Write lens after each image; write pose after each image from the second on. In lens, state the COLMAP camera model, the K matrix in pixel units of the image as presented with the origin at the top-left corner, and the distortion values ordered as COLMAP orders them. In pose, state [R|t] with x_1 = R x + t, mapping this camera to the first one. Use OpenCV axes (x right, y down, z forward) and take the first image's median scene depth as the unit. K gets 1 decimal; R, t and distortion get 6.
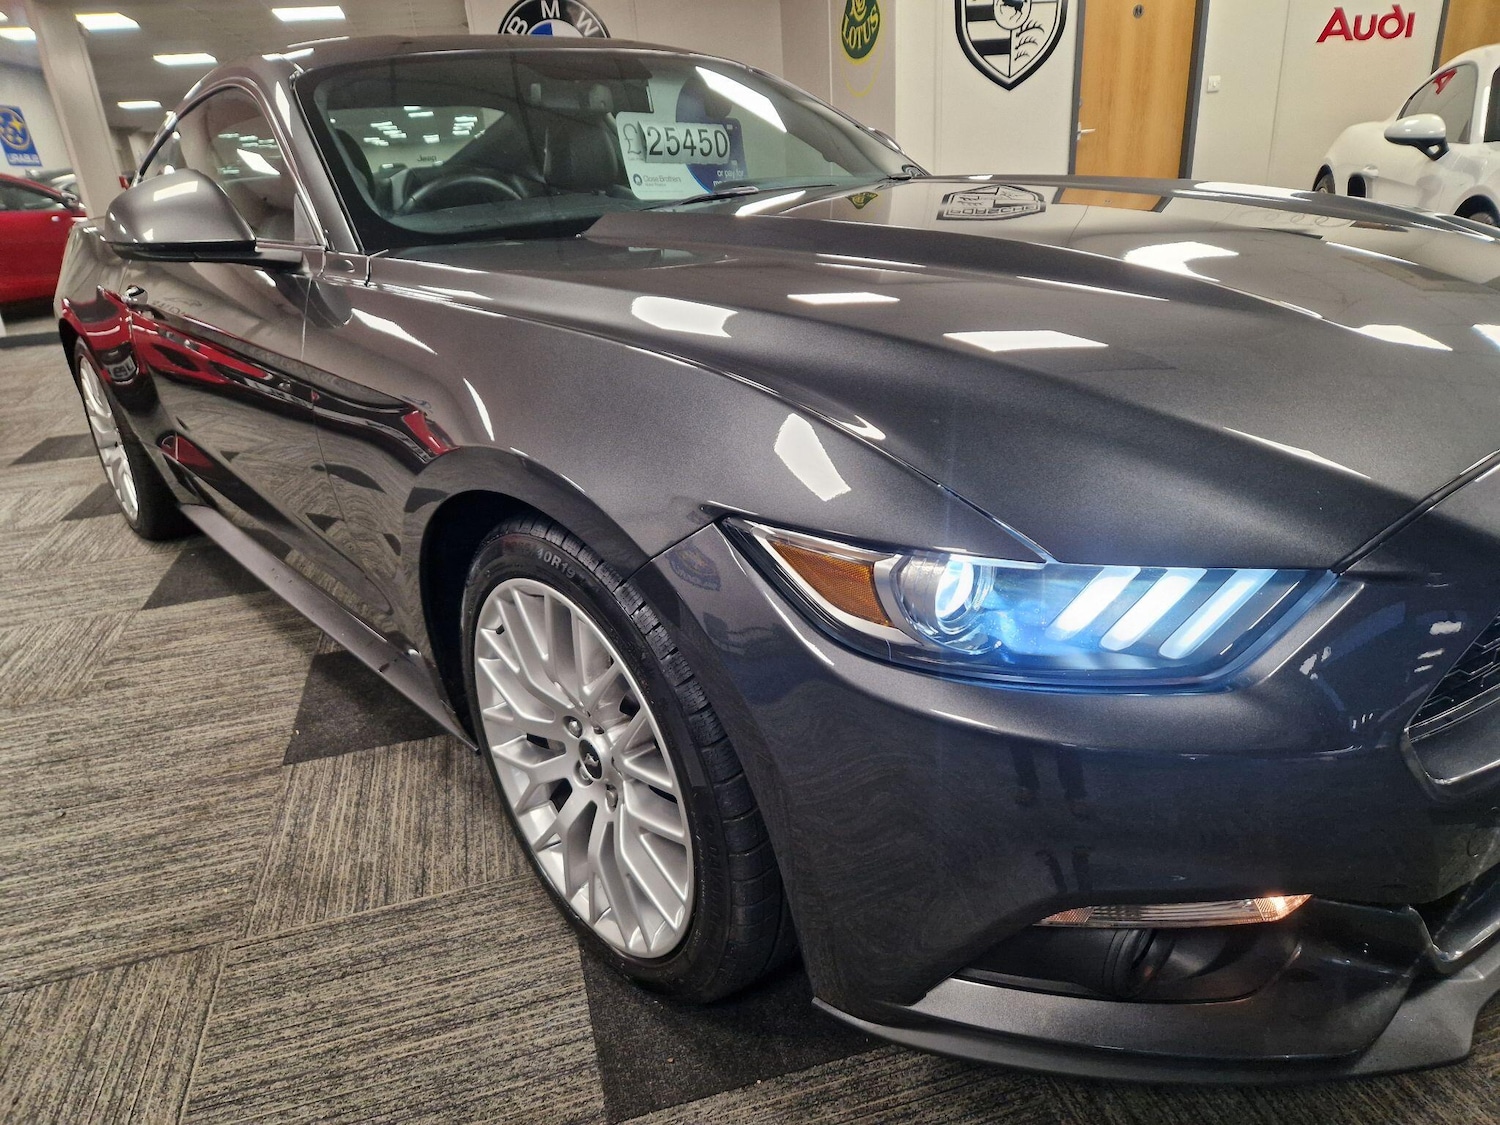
lens RADIAL K [[1013.2, 0, 738.7], [0, 1013.2, 567.7], [0, 0, 1]] dist [0.060293, -0.052897]
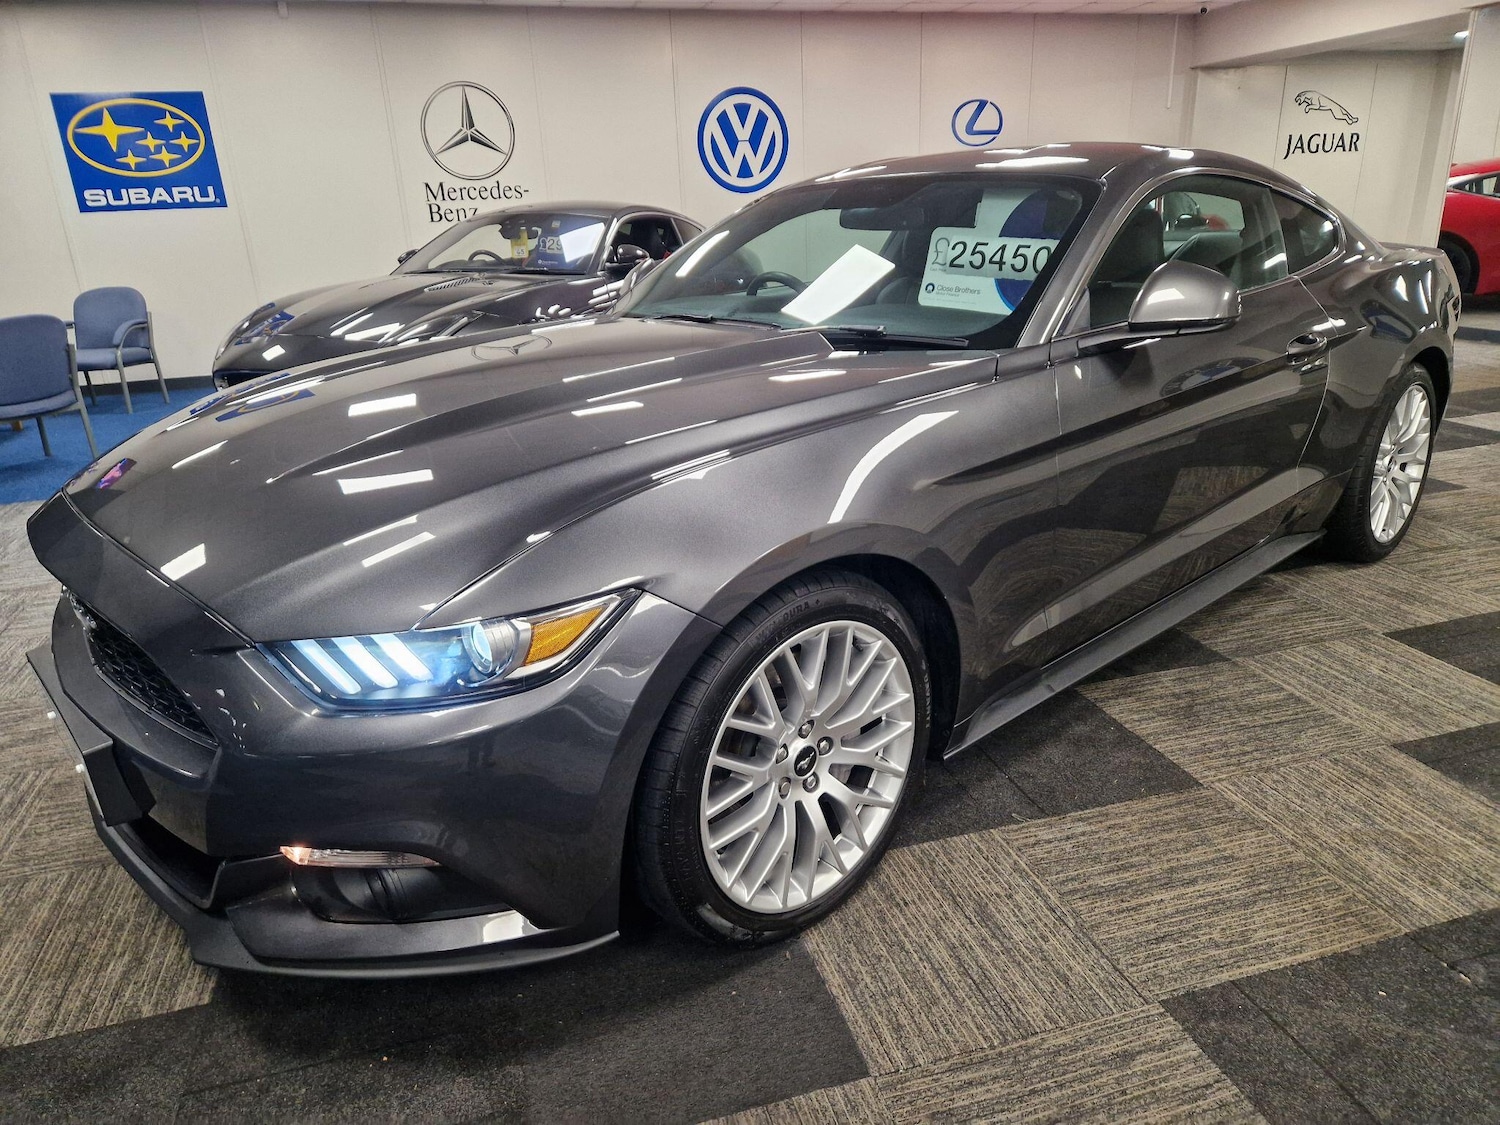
lens RADIAL K [[1013.2, 0, 759.1], [0, 1013.2, 569.8], [0, 0, 1]] dist [0.060293, -0.052897]
pose [[0.021713, 0.399712, -0.916383, 1.391931], [-0.343773, 0.863693, 0.368584, -0.624939], [0.938802, 0.307025, 0.156164, 1.021646]]
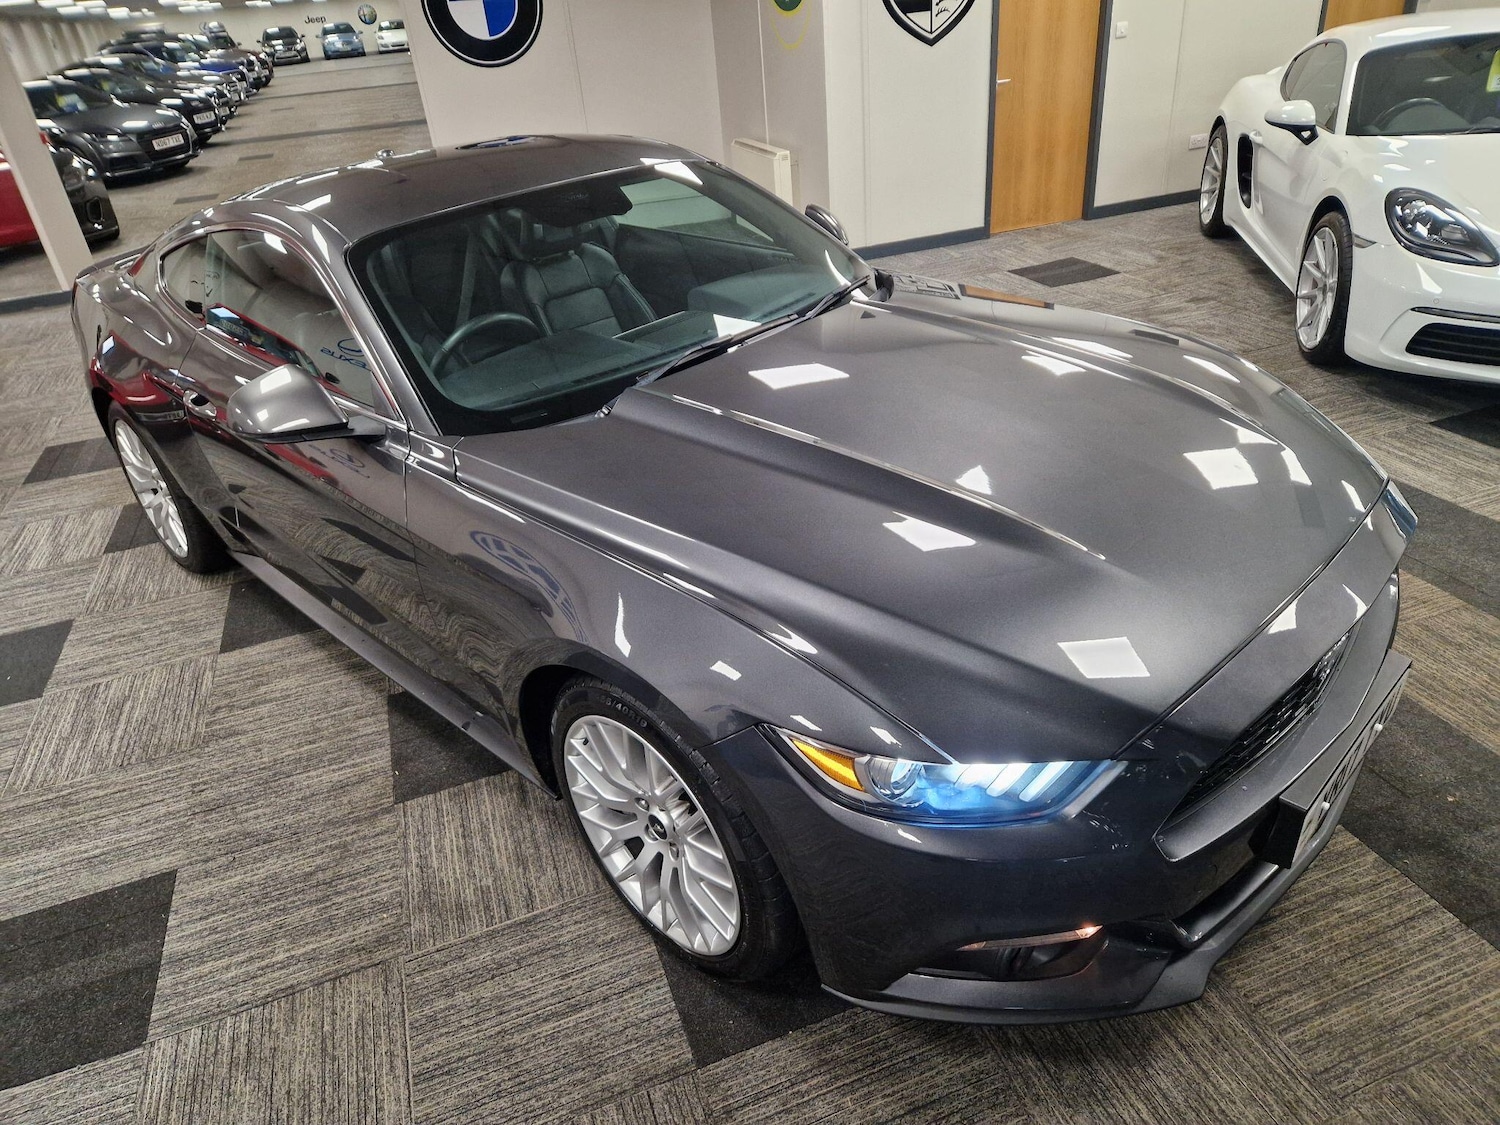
lens RADIAL K [[1007.5, 0, 749.2], [0, 1007.5, 569.7], [0, 0, 1]] dist [0.066109, -0.055037]
pose [[0.996219, -0.057856, 0.064816, -0.068115], [0.049113, 0.990404, 0.129180, -0.262988], [-0.071668, -0.125508, 0.989501, -0.288842]]
